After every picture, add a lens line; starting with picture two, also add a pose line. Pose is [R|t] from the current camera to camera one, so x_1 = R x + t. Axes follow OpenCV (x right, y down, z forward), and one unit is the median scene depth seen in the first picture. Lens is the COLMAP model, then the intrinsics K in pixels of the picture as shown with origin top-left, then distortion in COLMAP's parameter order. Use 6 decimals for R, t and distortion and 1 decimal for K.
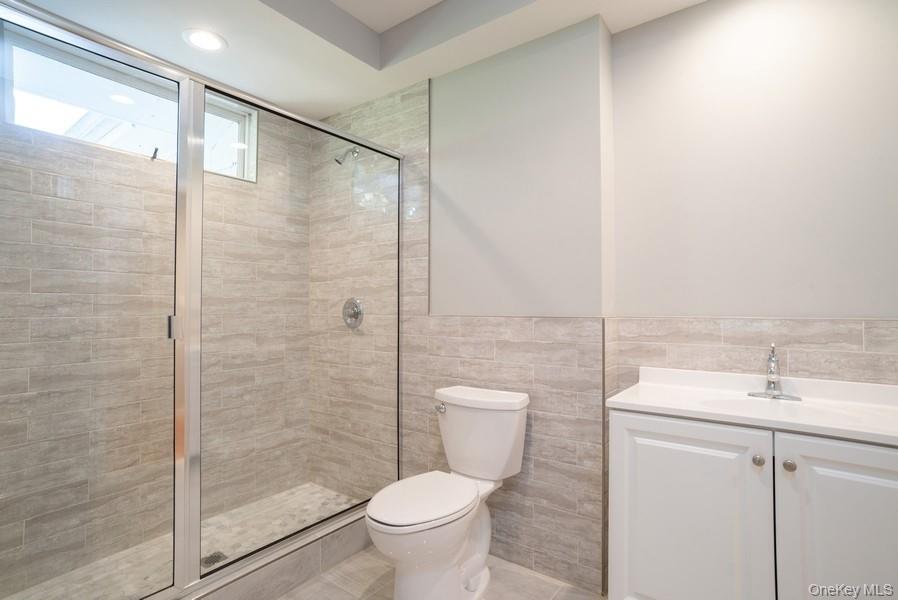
lens RADIAL K [[464.6, 0, 450.4], [0, 464.6, 301.0], [0, 0, 1]] dist [-0.048167, 0.014513]
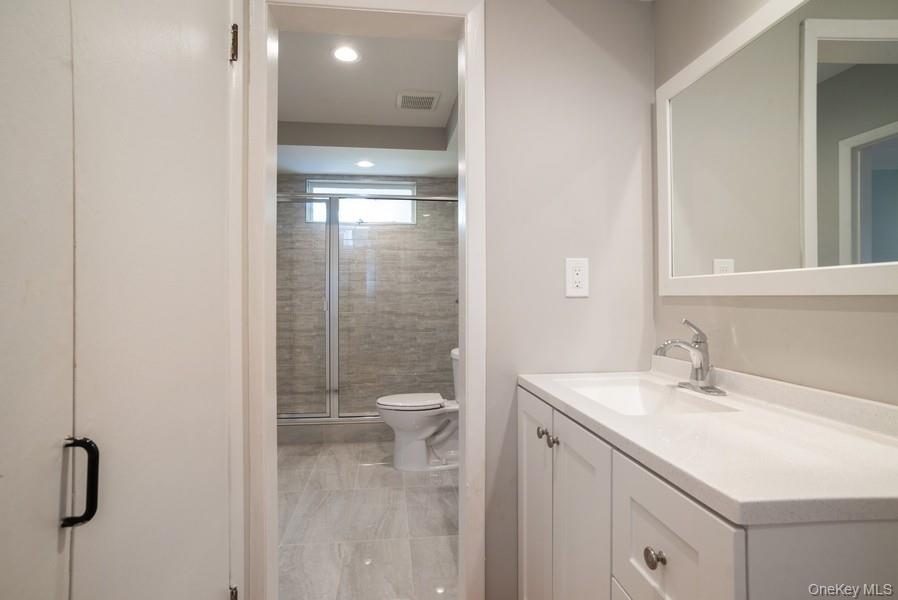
lens RADIAL K [[464.6, 0, 446.6], [0, 464.6, 298.9], [0, 0, 1]] dist [-0.048167, 0.014513]
pose [[0.655046, 0.000379, -0.755589, 0.938983], [0.008916, 0.999926, 0.008232, 0.005232], [0.755536, -0.012129, 0.654995, -0.044018]]
